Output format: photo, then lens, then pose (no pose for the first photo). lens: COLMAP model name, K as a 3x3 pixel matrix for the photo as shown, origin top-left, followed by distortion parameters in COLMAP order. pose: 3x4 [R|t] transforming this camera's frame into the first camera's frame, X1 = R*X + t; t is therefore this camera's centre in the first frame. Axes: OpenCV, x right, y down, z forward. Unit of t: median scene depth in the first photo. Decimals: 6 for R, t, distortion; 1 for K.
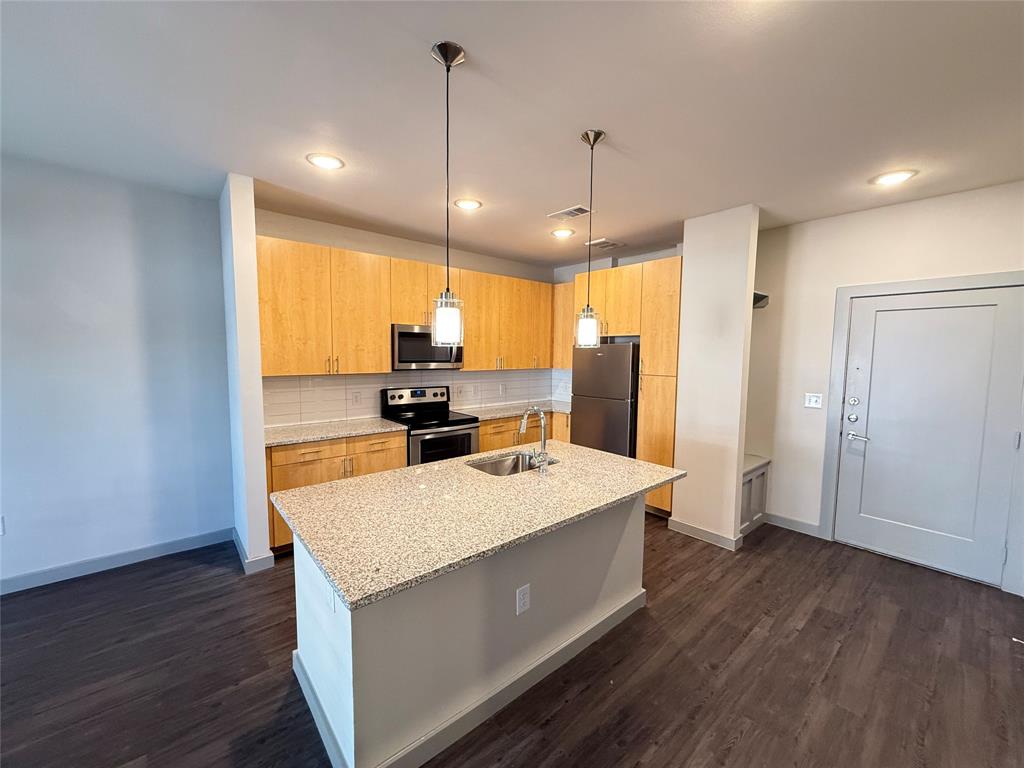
lens RADIAL K [[408.5, 0, 514.6], [0, 408.5, 383.6], [0, 0, 1]] dist [-0.004040, 0.000288]
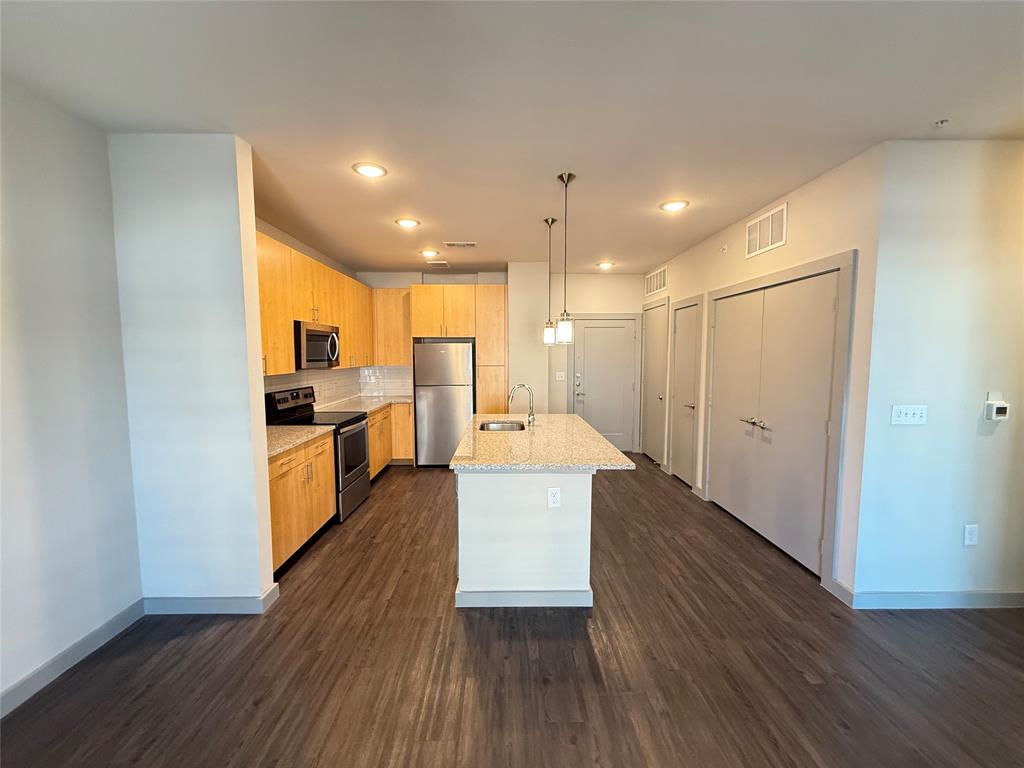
lens RADIAL K [[408.5, 0, 507.8], [0, 408.5, 385.7], [0, 0, 1]] dist [-0.004040, 0.000288]
pose [[0.637294, -0.072429, 0.767209, -0.752680], [0.069618, 0.996914, 0.036284, 0.001999], [-0.767469, 0.030288, 0.640370, 0.043793]]
